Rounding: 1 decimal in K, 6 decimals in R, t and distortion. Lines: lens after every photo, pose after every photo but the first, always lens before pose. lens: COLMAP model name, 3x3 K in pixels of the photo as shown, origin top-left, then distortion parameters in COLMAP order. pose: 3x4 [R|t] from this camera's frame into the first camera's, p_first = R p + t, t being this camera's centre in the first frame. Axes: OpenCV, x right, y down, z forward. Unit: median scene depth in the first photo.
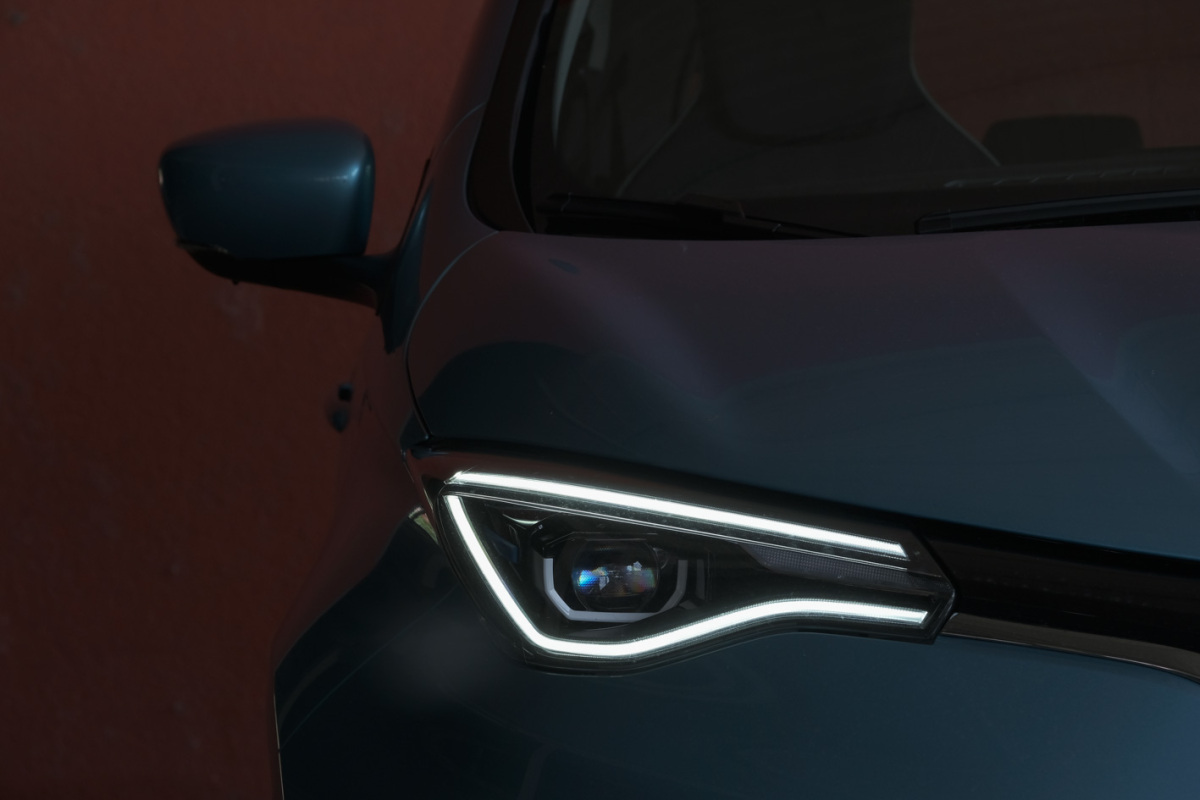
lens RADIAL K [[5768.1, 0, 600.3], [0, 5768.1, 400.0], [0, 0, 1]] dist [0.175742, 0.000000]
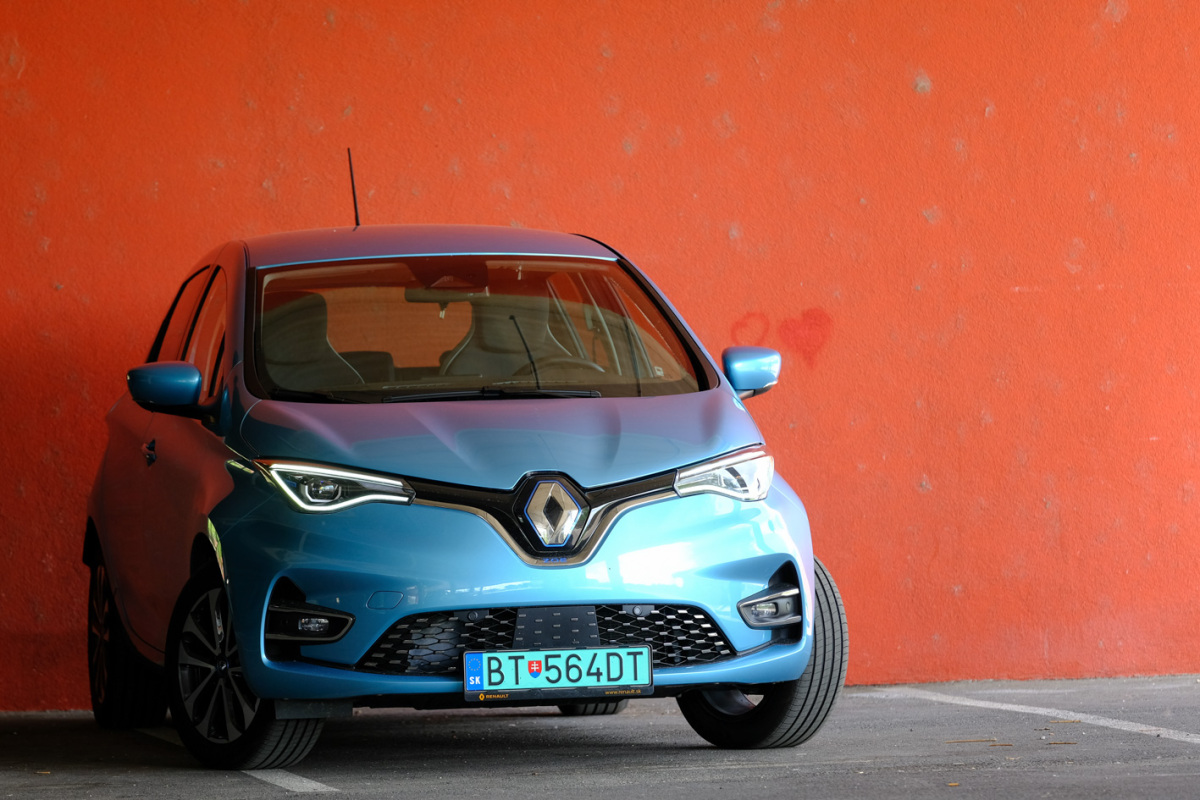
lens RADIAL K [[7356.3, 0, 519.7], [0, 7356.3, 409.9], [0, 0, 1]] dist [0.351482, 0.000000]
pose [[0.985070, 0.019414, 0.171057, -0.696393], [-0.015988, 0.999644, -0.021383, 0.077685], [-0.171411, 0.018329, 0.985029, -3.804516]]
